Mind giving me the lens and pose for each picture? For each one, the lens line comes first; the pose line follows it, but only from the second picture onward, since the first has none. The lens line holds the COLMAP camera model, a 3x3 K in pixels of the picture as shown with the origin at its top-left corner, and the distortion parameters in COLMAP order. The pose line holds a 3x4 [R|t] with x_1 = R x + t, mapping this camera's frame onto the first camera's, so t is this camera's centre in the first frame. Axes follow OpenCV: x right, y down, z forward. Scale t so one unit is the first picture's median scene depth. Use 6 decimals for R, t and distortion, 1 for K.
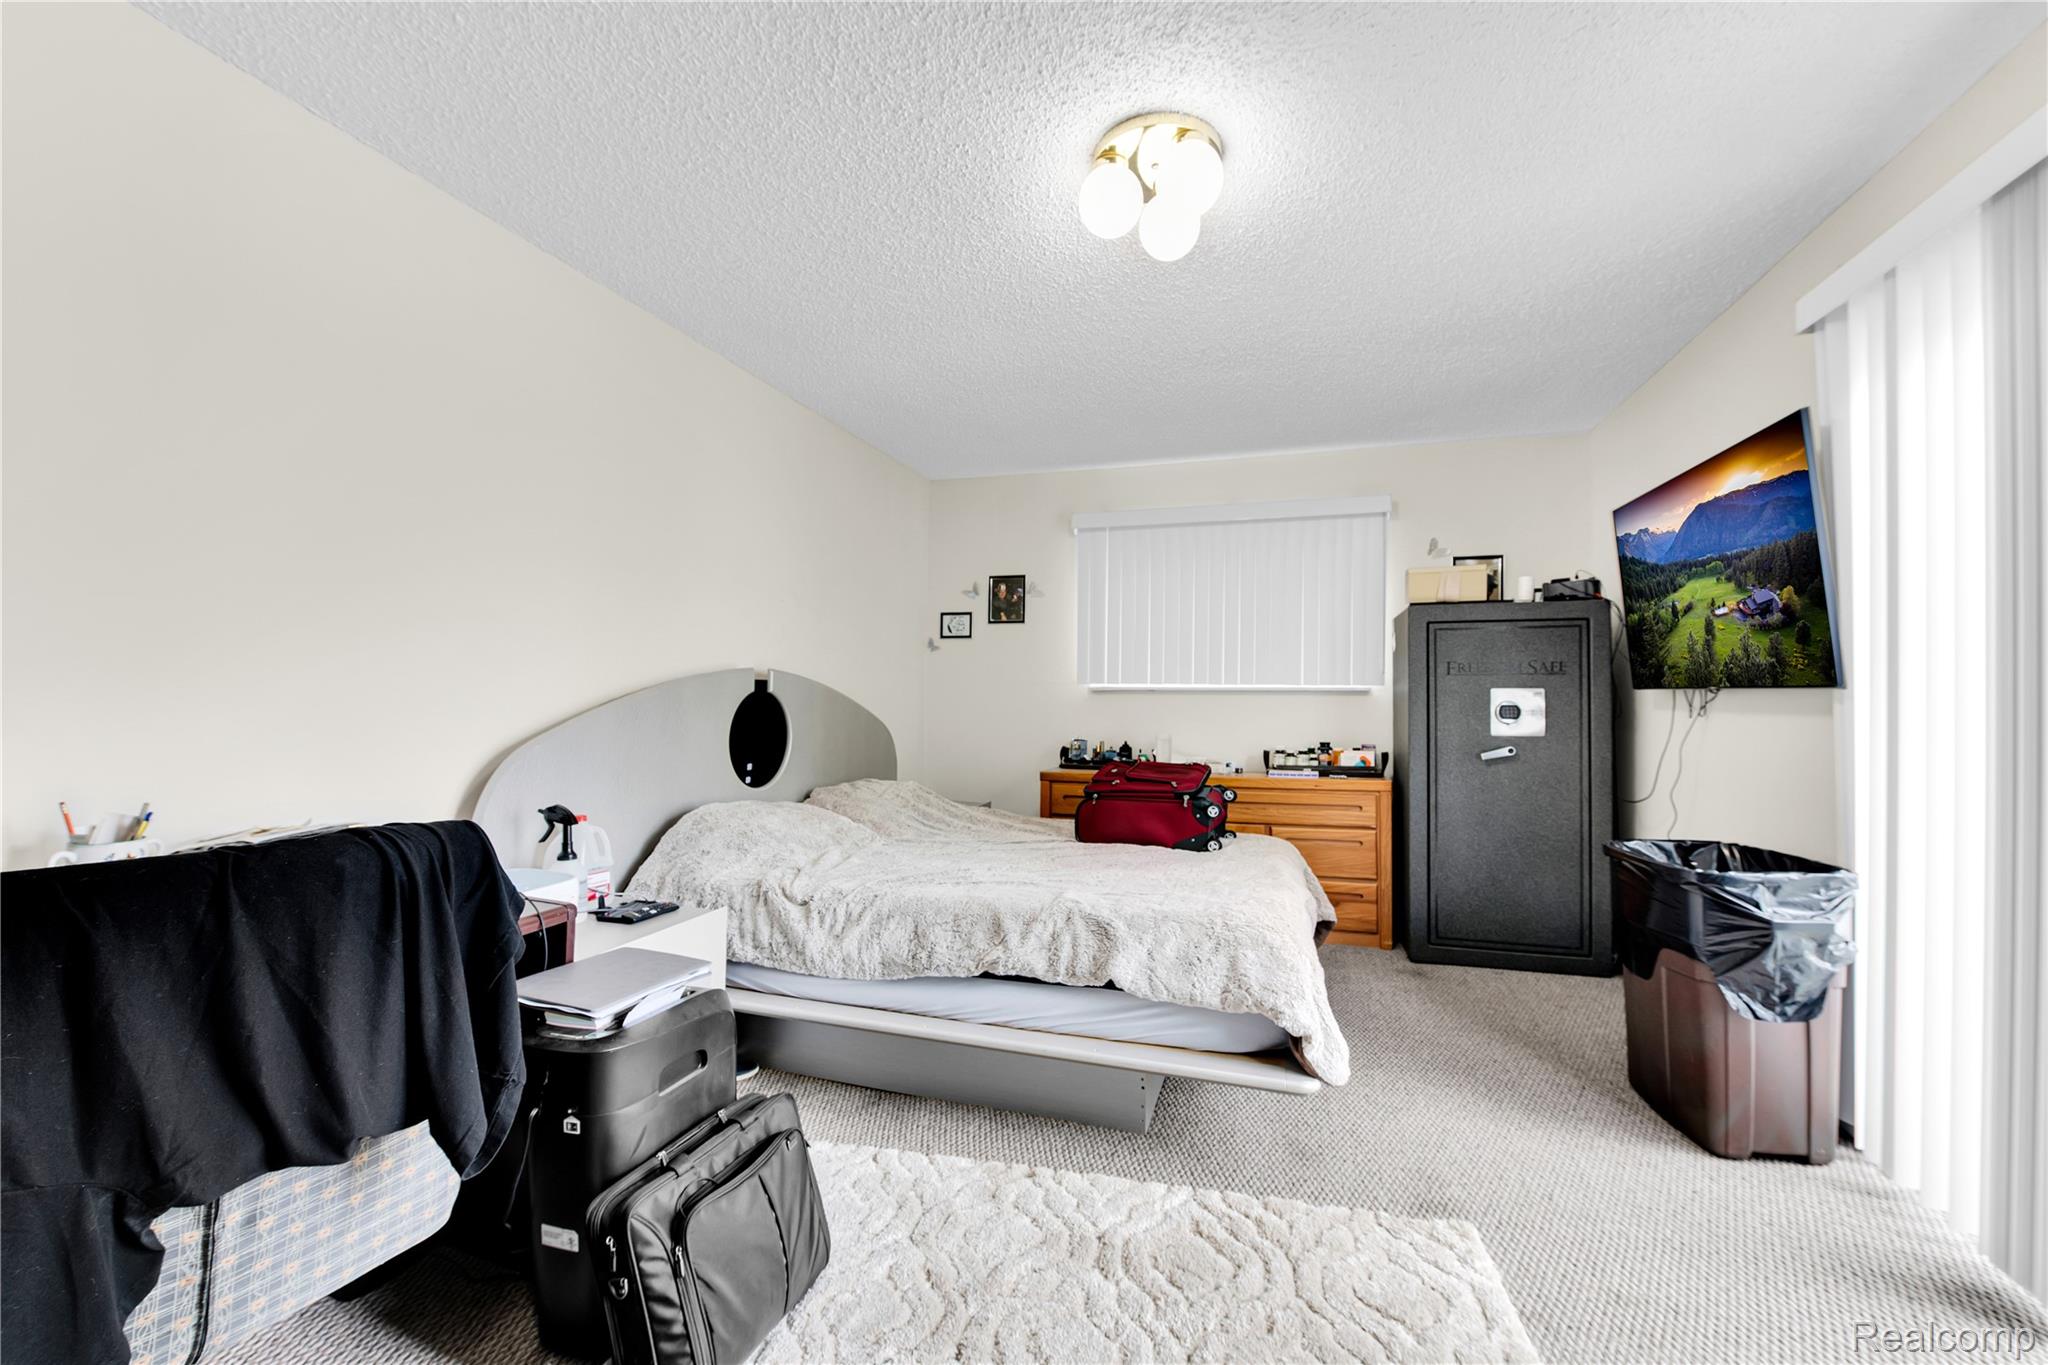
lens RADIAL K [[808.5, 0, 1022.8], [0, 808.5, 669.4], [0, 0, 1]] dist [-0.002352, -0.005970]
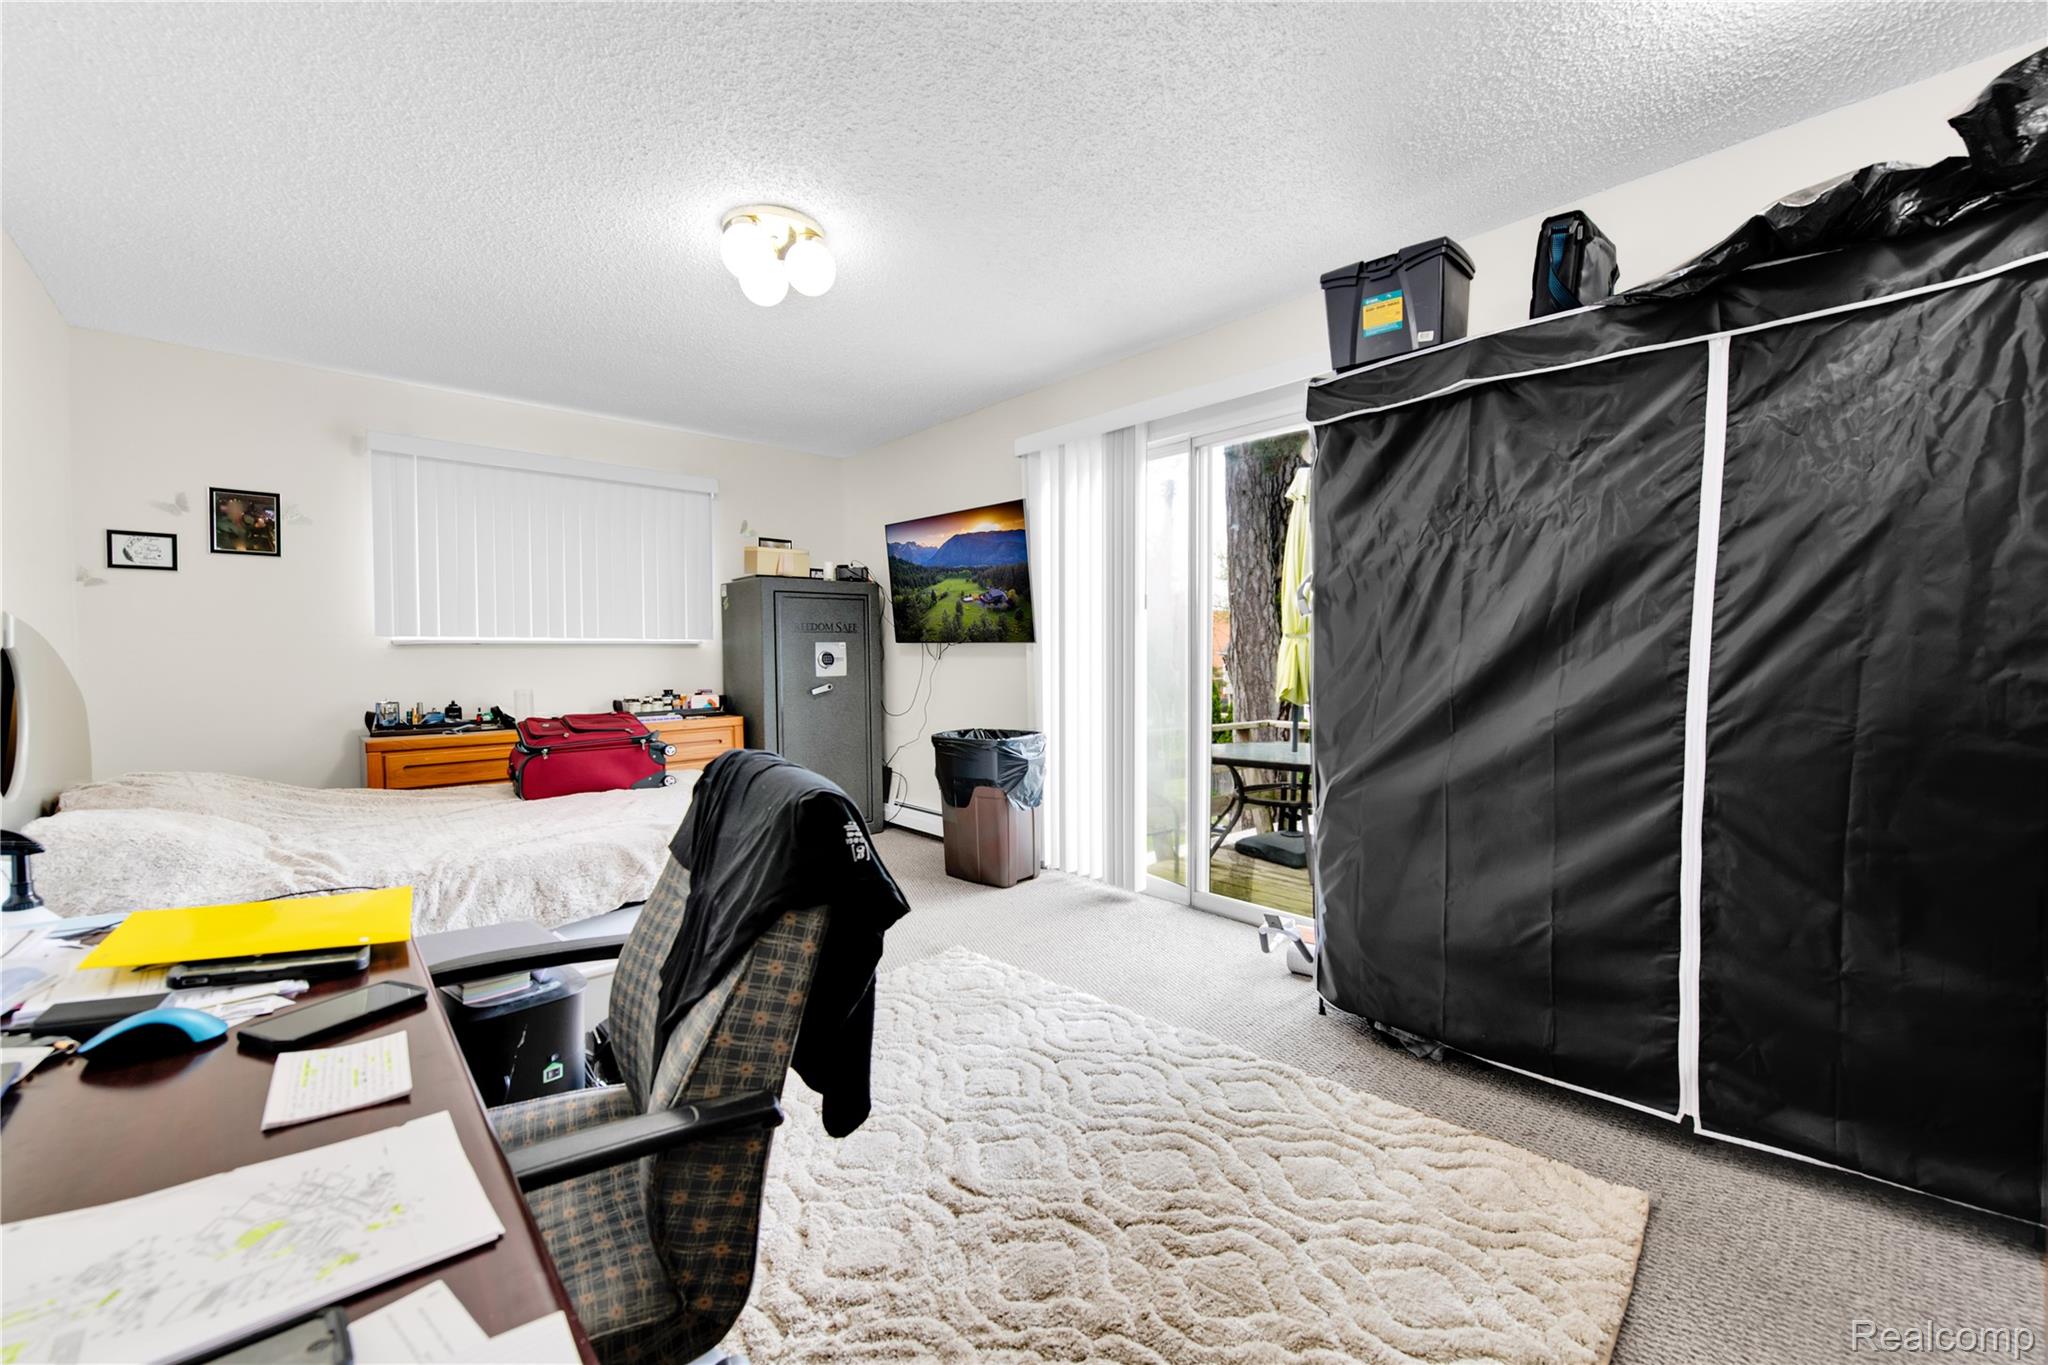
lens RADIAL K [[830.4, 0, 1022.7], [0, 830.4, 638.3], [0, 0, 1]] dist [-0.003022, -0.004363]
pose [[0.501424, 0.005192, 0.865186, -0.577684], [-0.021992, 0.999735, 0.006745, -0.001170], [-0.864922, -0.022409, 0.501405, -0.012574]]
